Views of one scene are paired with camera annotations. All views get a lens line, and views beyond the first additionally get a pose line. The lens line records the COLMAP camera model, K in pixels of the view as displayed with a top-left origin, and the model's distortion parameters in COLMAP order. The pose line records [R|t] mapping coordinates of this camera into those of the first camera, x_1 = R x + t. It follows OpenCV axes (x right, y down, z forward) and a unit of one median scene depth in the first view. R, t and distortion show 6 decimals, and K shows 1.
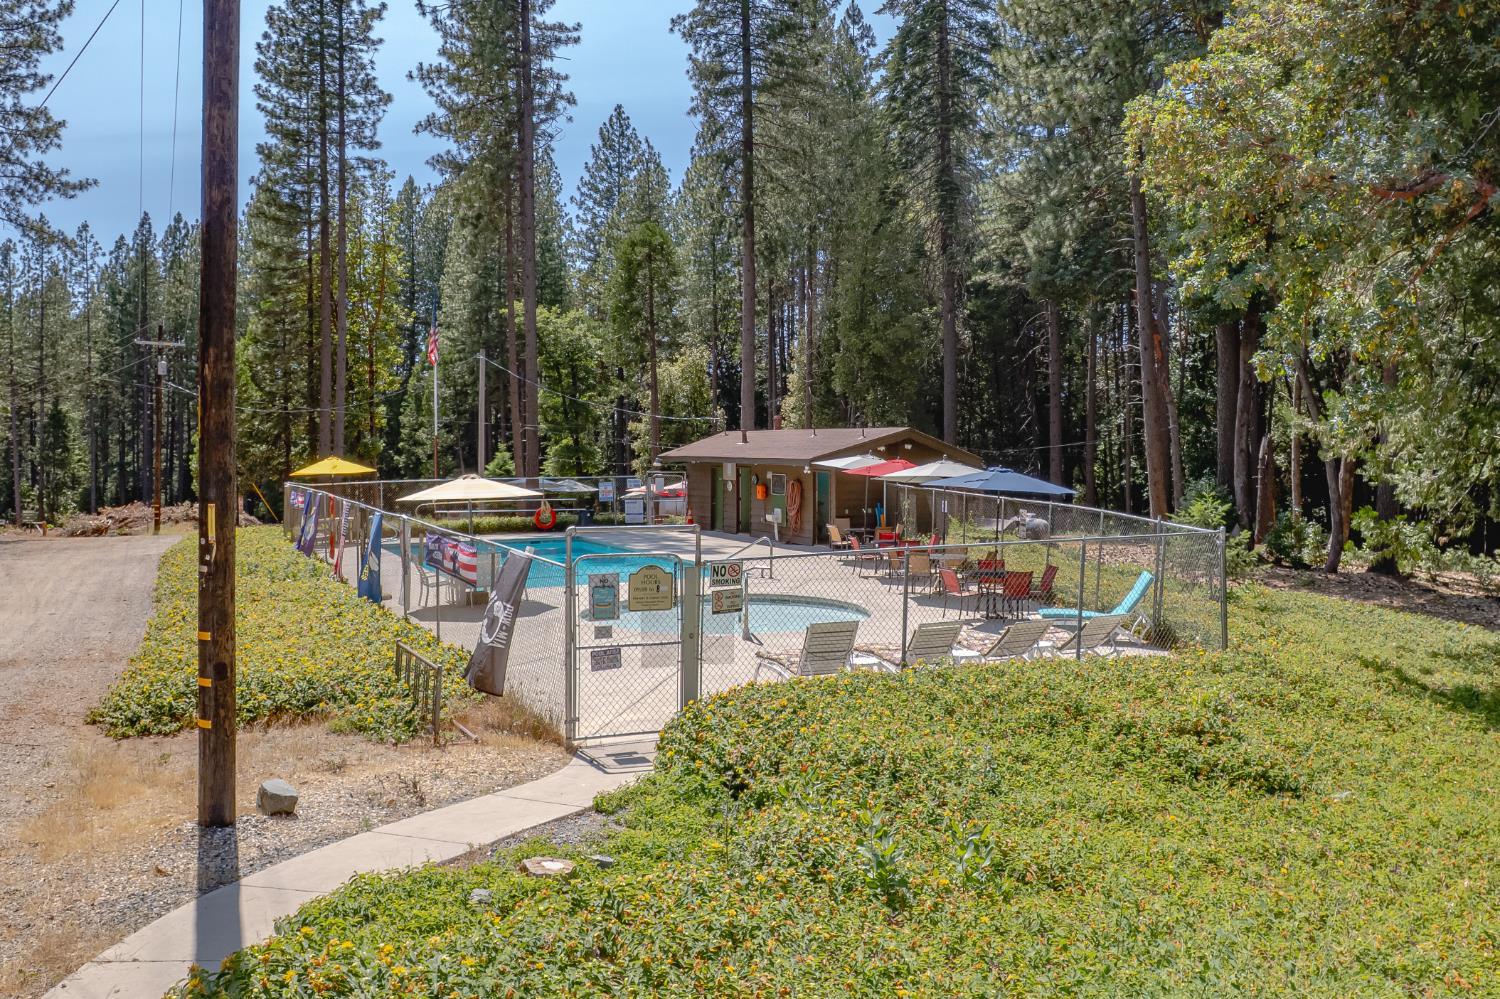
lens RADIAL K [[1233.8, 0, 754.9], [0, 1233.8, 429.8], [0, 0, 1]] dist [-0.000318, -0.188112]
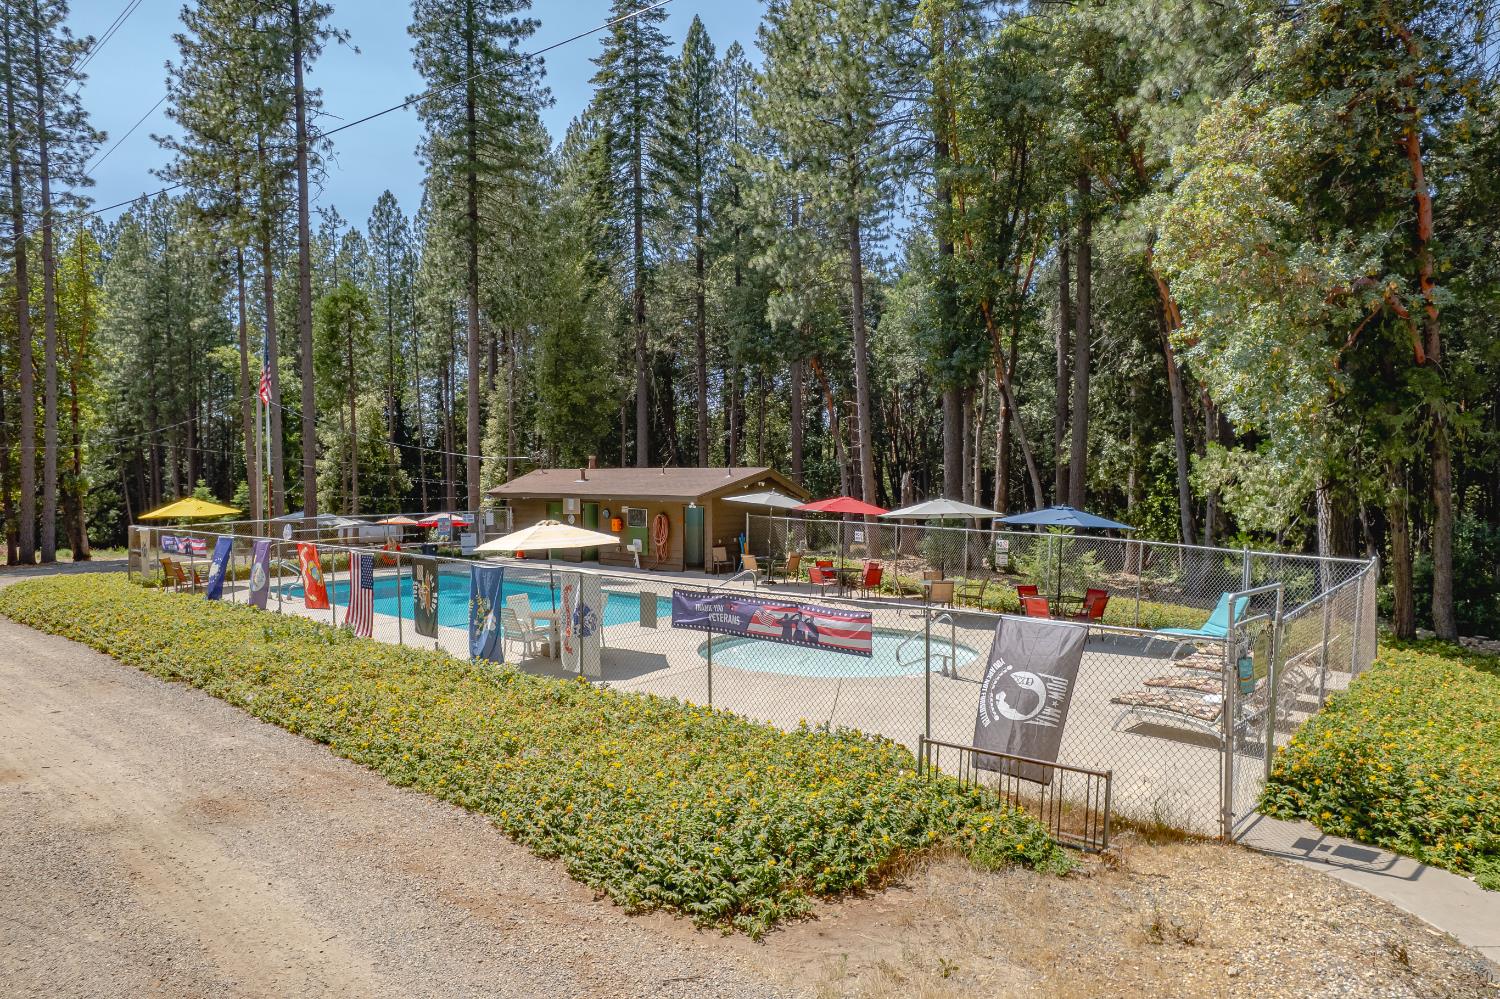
lens RADIAL K [[947.2, 0, 741.0], [0, 947.2, 501.7], [0, 0, 1]] dist [-0.065764, 0.041317]
pose [[0.917743, -0.015353, 0.396879, -0.126478], [-0.000409, 0.999216, 0.039600, -0.002332], [-0.397175, -0.036505, 0.917016, 0.093458]]
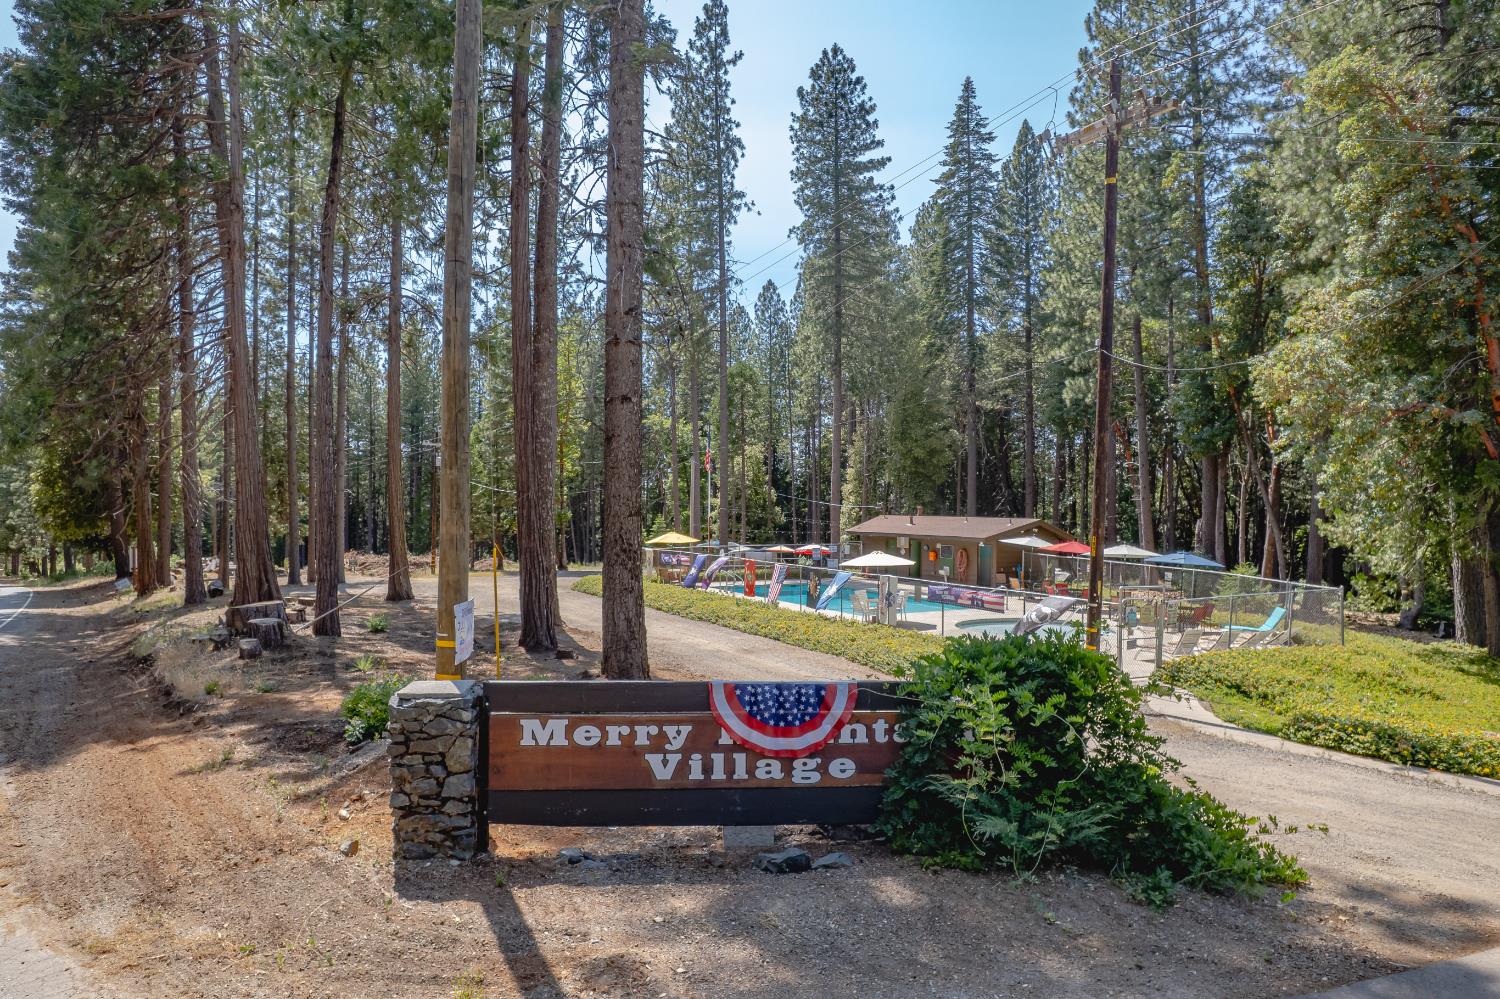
lens RADIAL K [[947.2, 0, 741.0], [0, 947.2, 501.7], [0, 0, 1]] dist [-0.065764, 0.041317]
pose [[0.999327, 0.010550, 0.035131, -0.158078], [-0.010784, 0.999921, 0.006472, -0.014142], [-0.035060, -0.006846, 0.999362, -0.122187]]
